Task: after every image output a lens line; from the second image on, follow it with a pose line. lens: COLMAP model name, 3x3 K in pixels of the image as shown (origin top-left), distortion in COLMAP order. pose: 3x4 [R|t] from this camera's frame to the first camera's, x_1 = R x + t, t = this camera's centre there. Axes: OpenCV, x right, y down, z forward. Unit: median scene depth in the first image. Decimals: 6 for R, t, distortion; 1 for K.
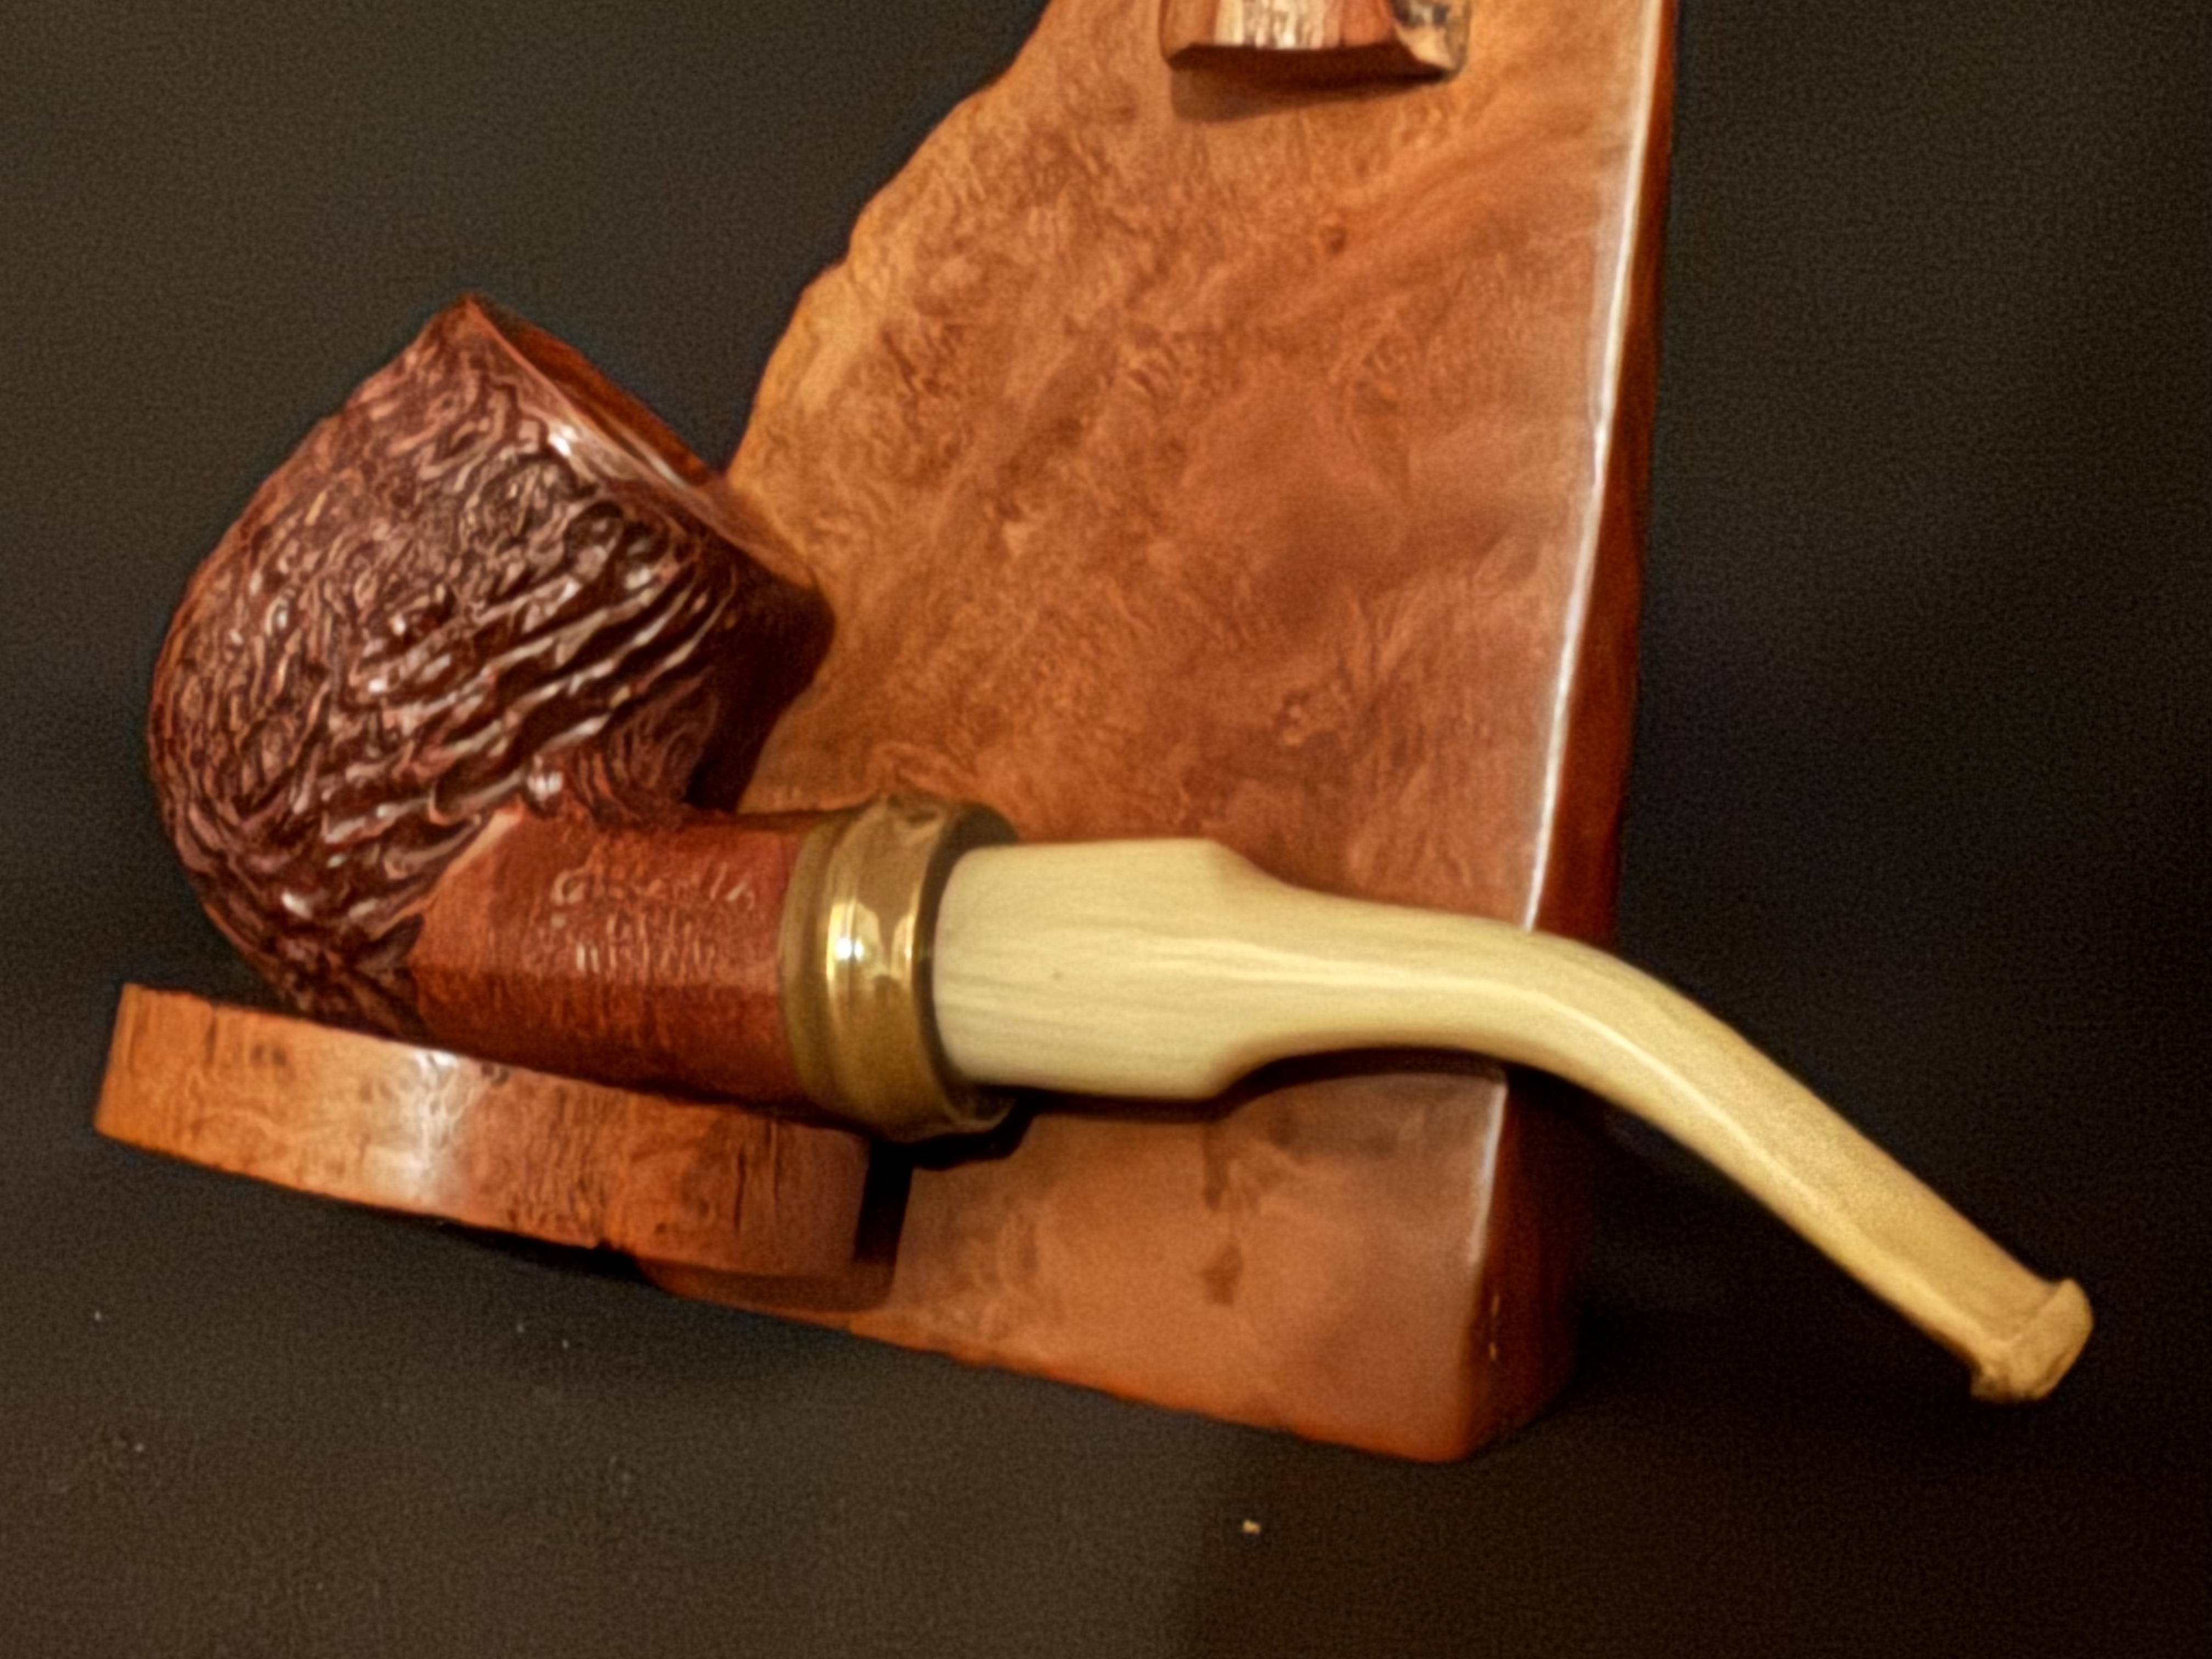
lens RADIAL K [[2981.4, 0, 912.6], [0, 2981.4, 855.5], [0, 0, 1]] dist [0.018265, 0.000000]
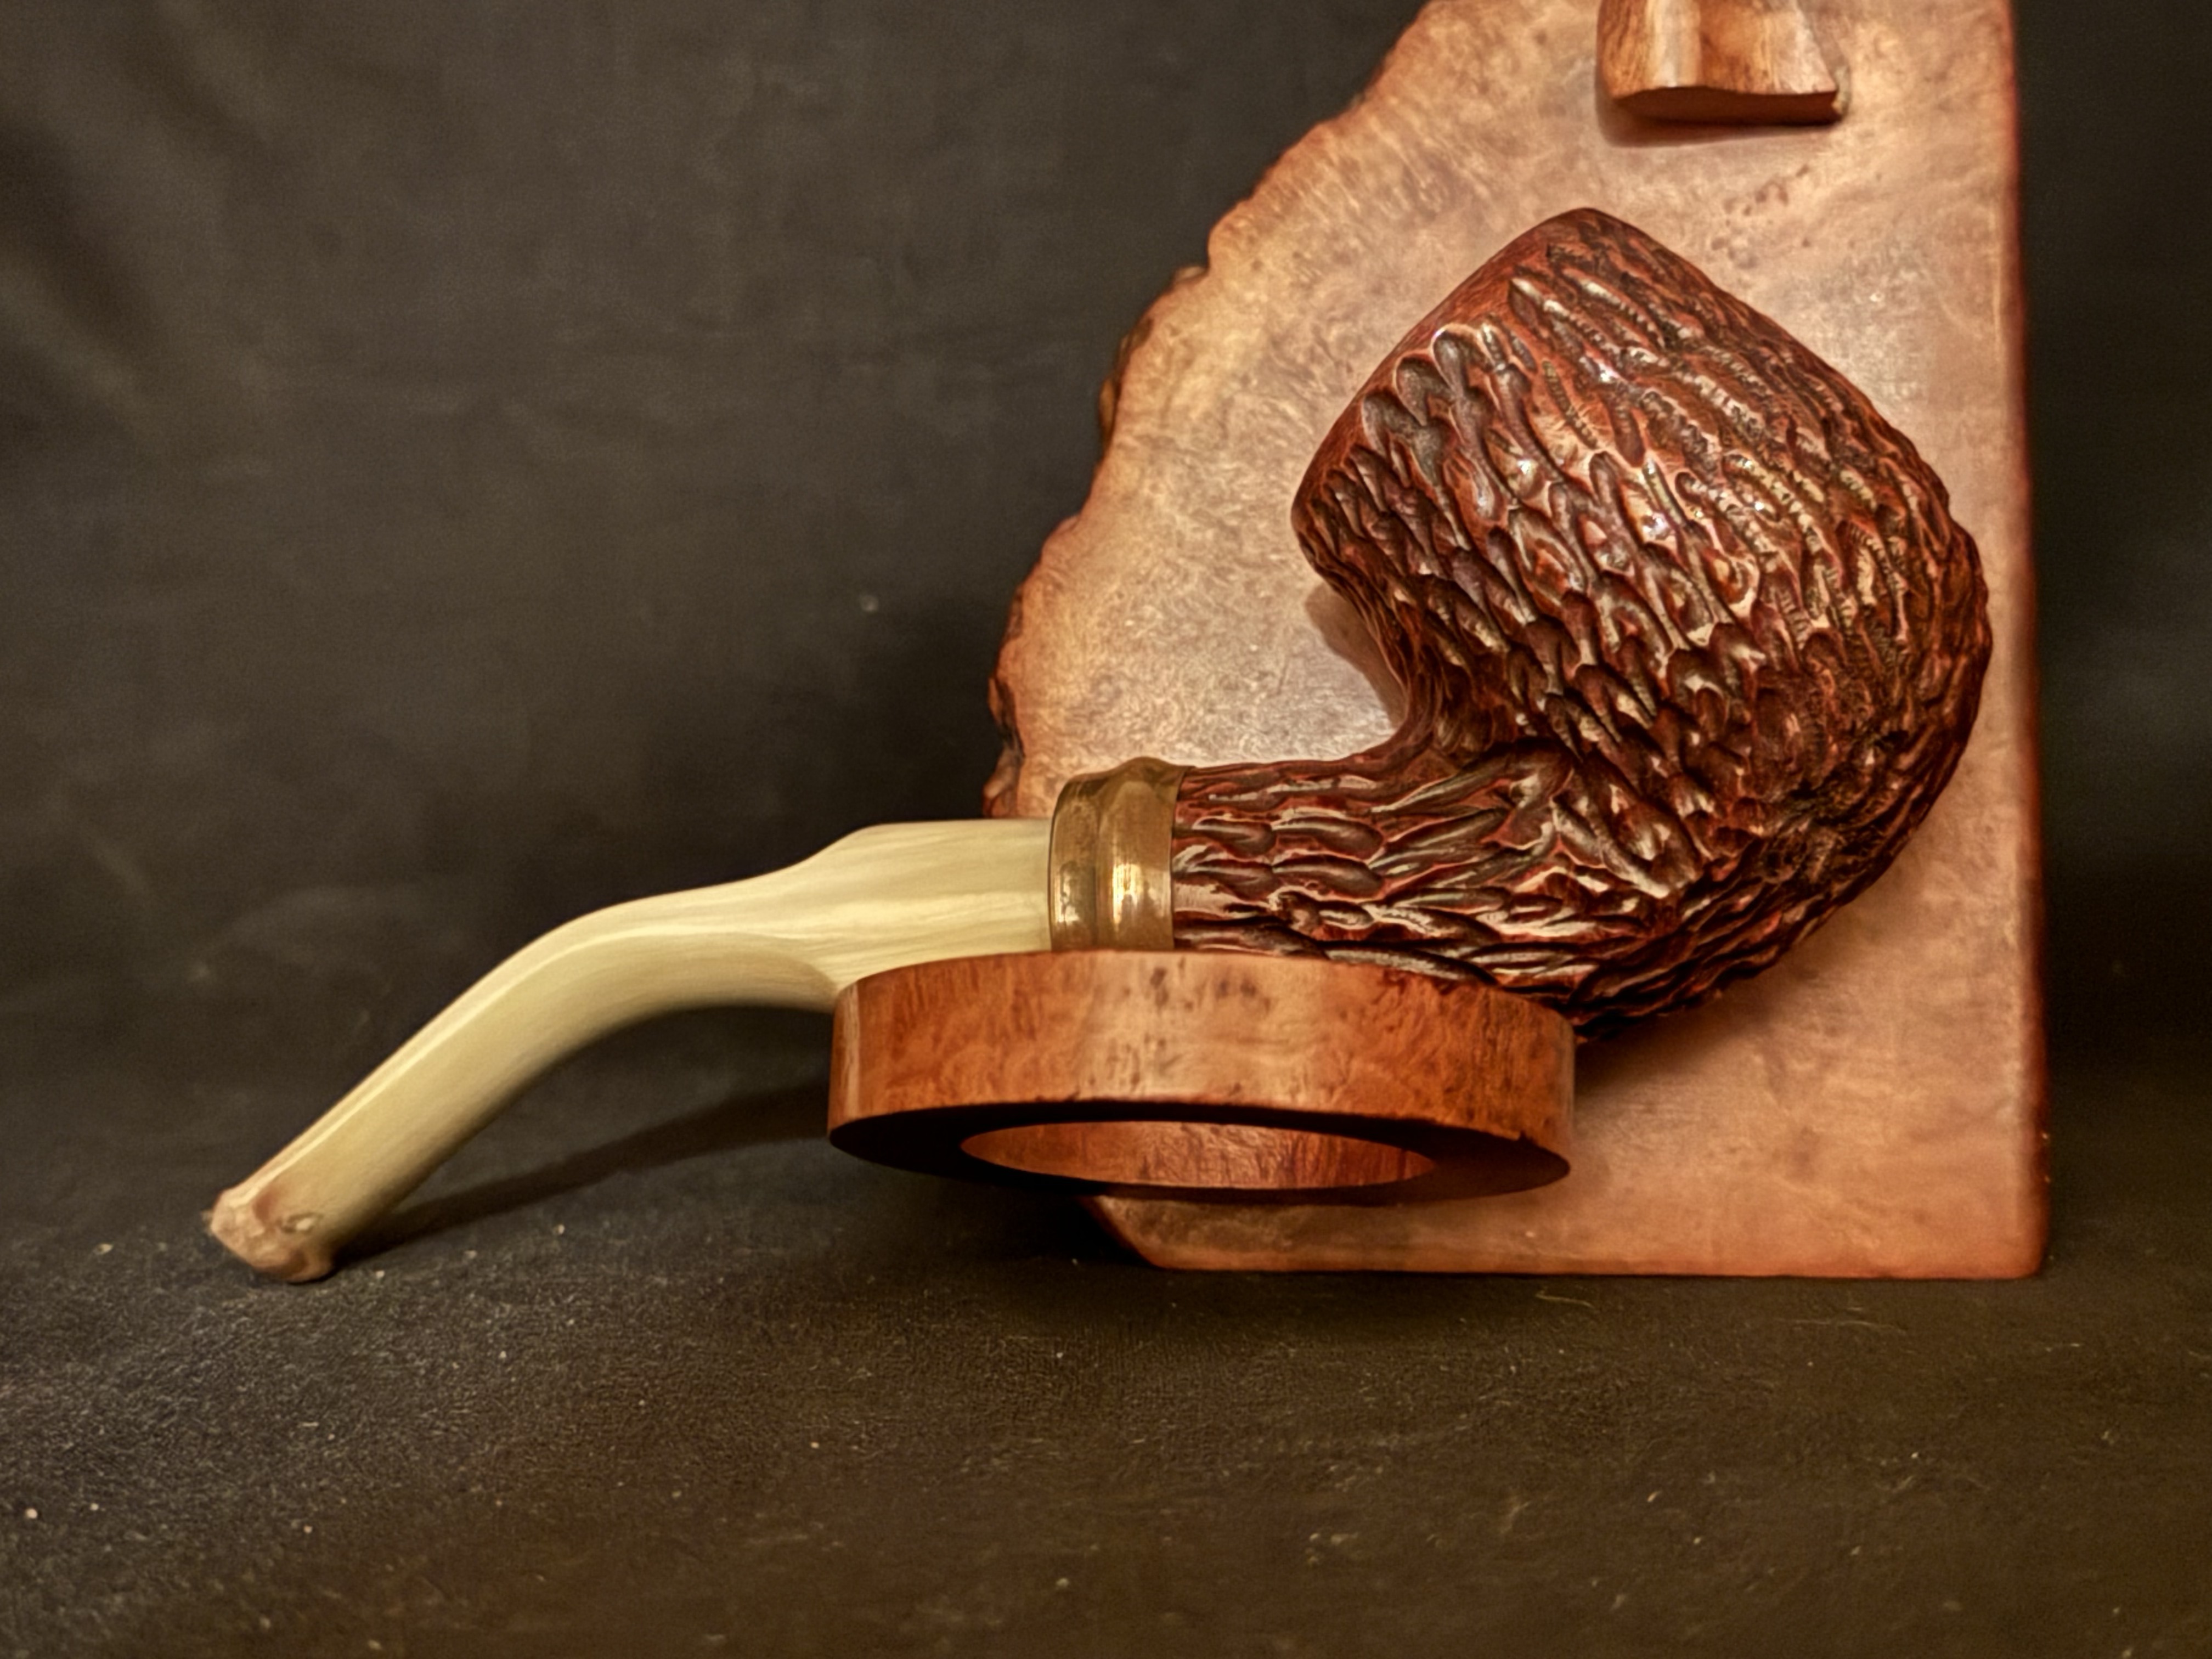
lens RADIAL K [[3587.5, 0, 1119.6], [0, 3587.5, 810.3], [0, 0, 1]] dist [0.151765, 0.000000]
pose [[0.861971, -0.046498, 0.504820, -0.785942], [0.083427, 0.995219, -0.050782, 0.057384], [-0.500045, 0.085888, 0.861730, -0.069809]]
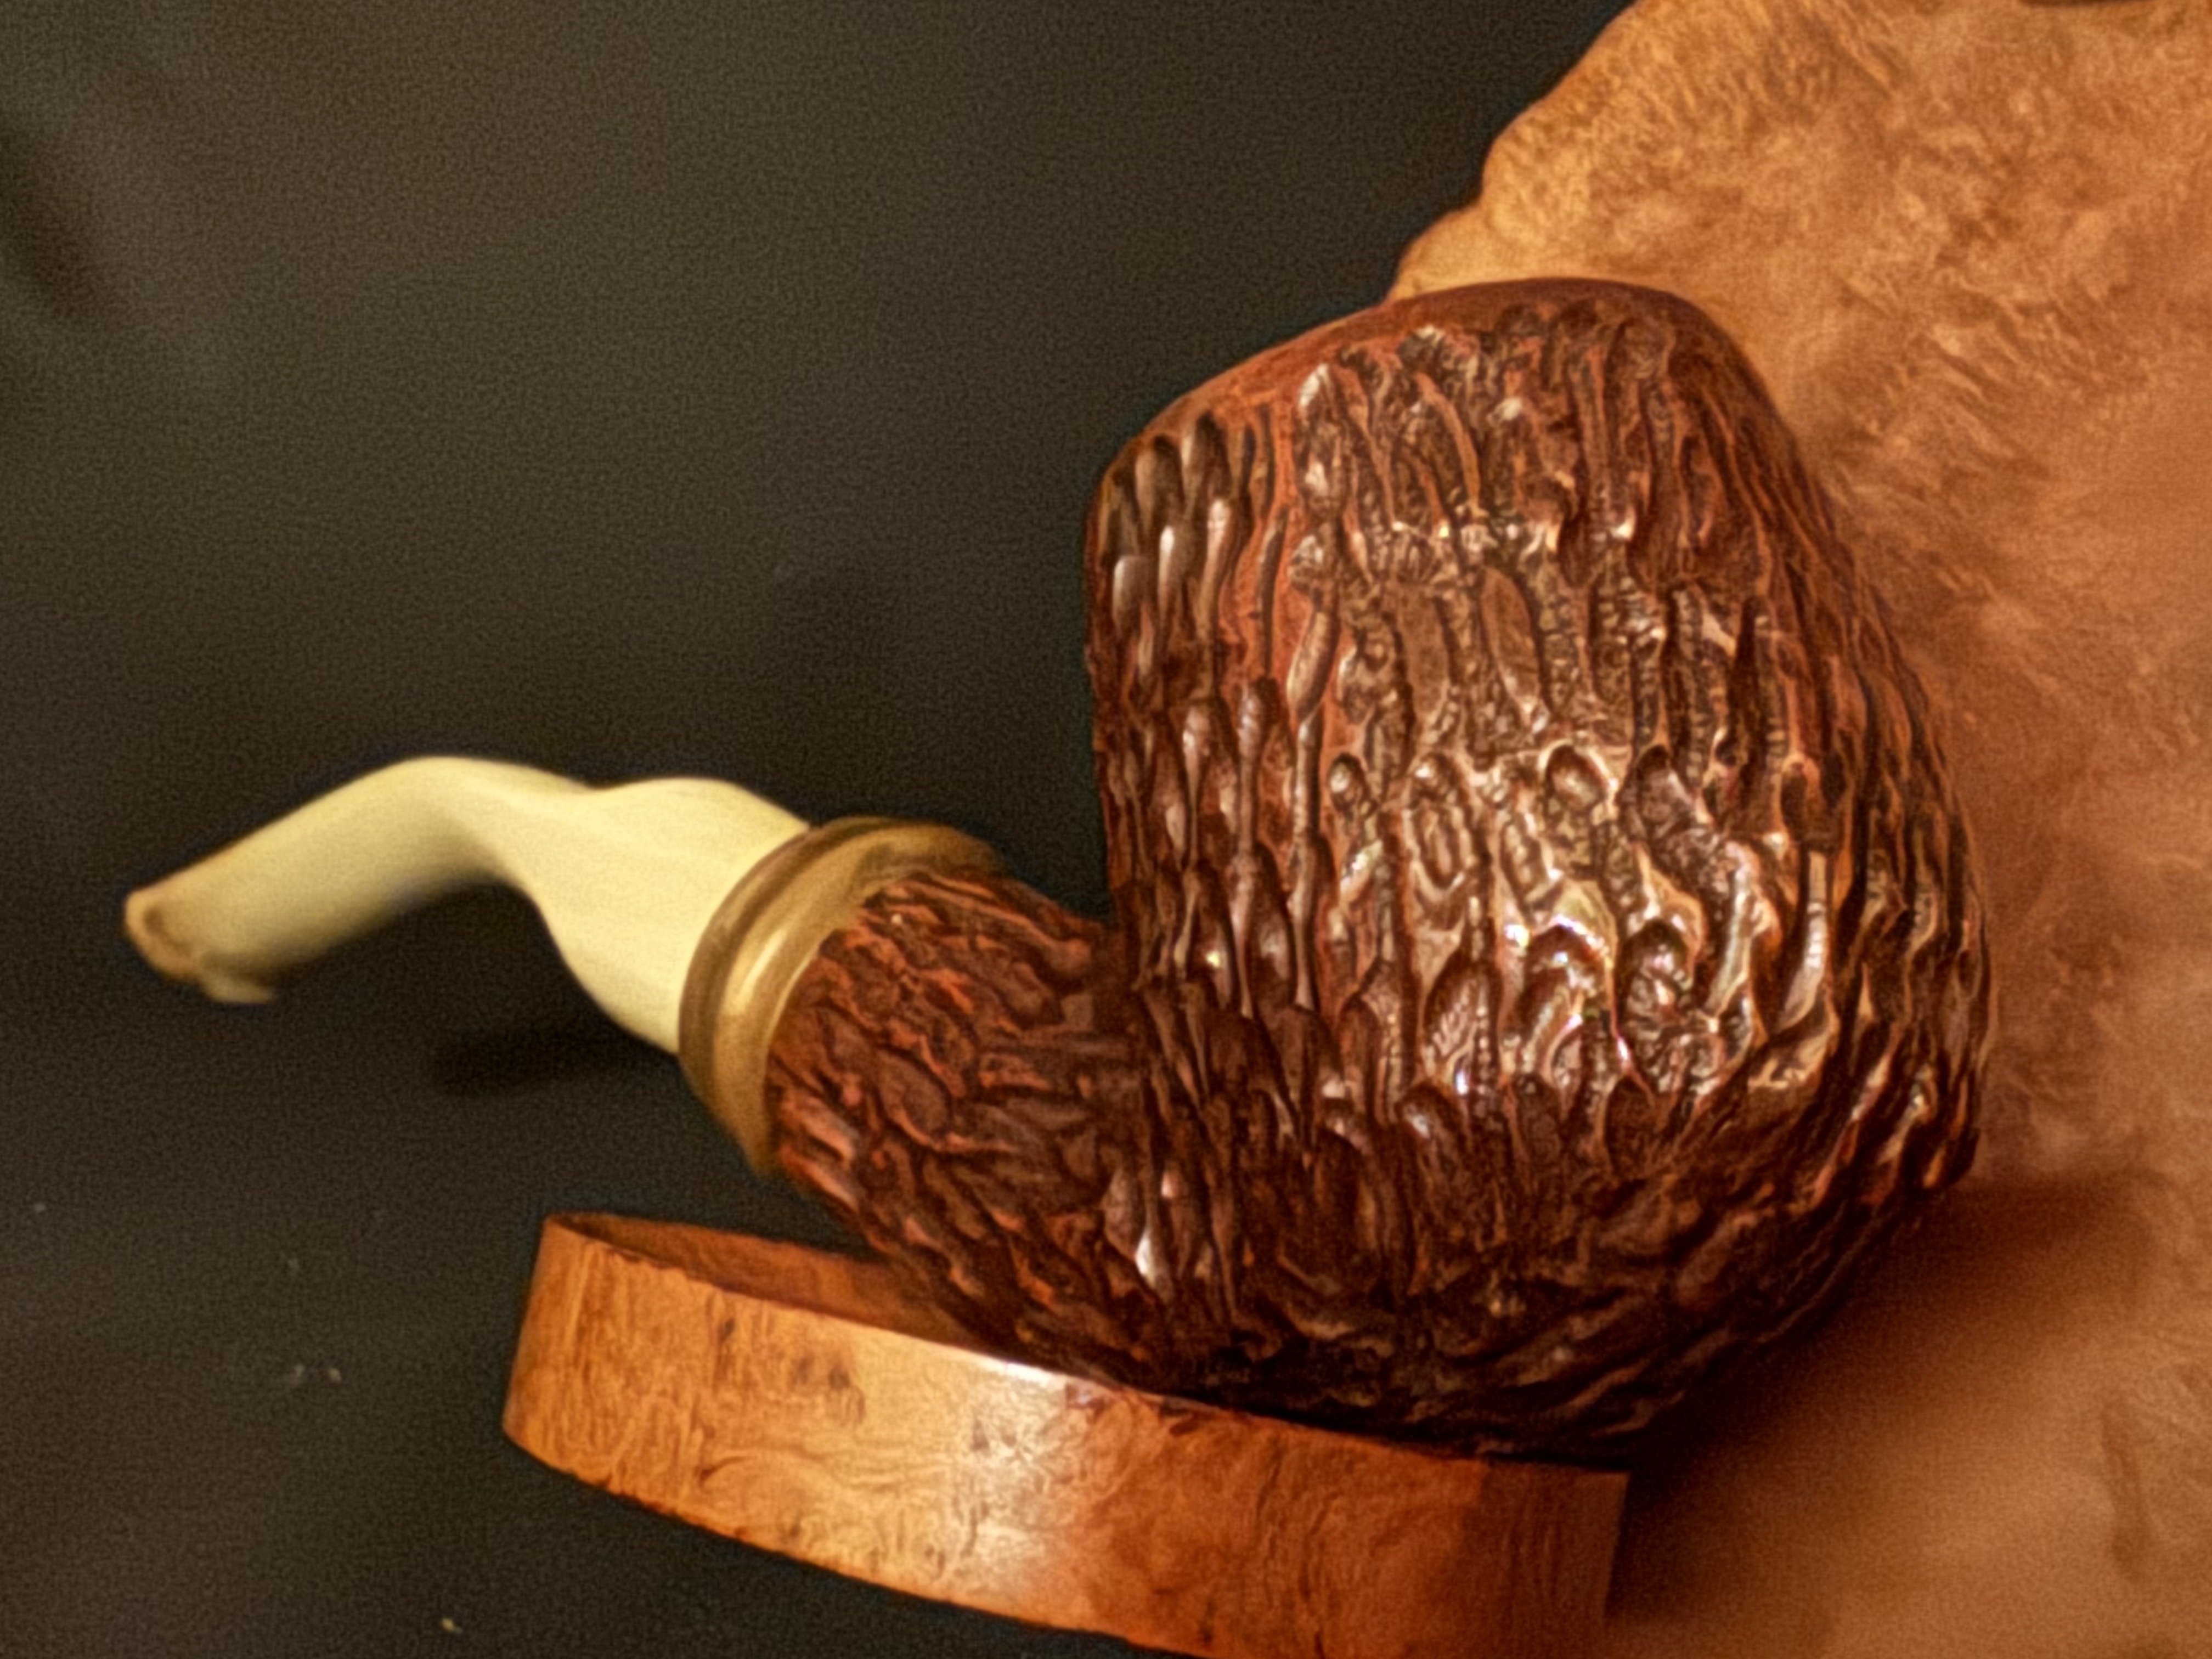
lens RADIAL K [[2981.4, 0, 915.7], [0, 2981.4, 835.0], [0, 0, 1]] dist [0.018265, 0.000000]
pose [[0.999756, 0.015449, -0.015763, -0.164739], [-0.015567, 0.999851, -0.007444, -0.041950], [0.015646, 0.007688, 0.999848, 0.300562]]
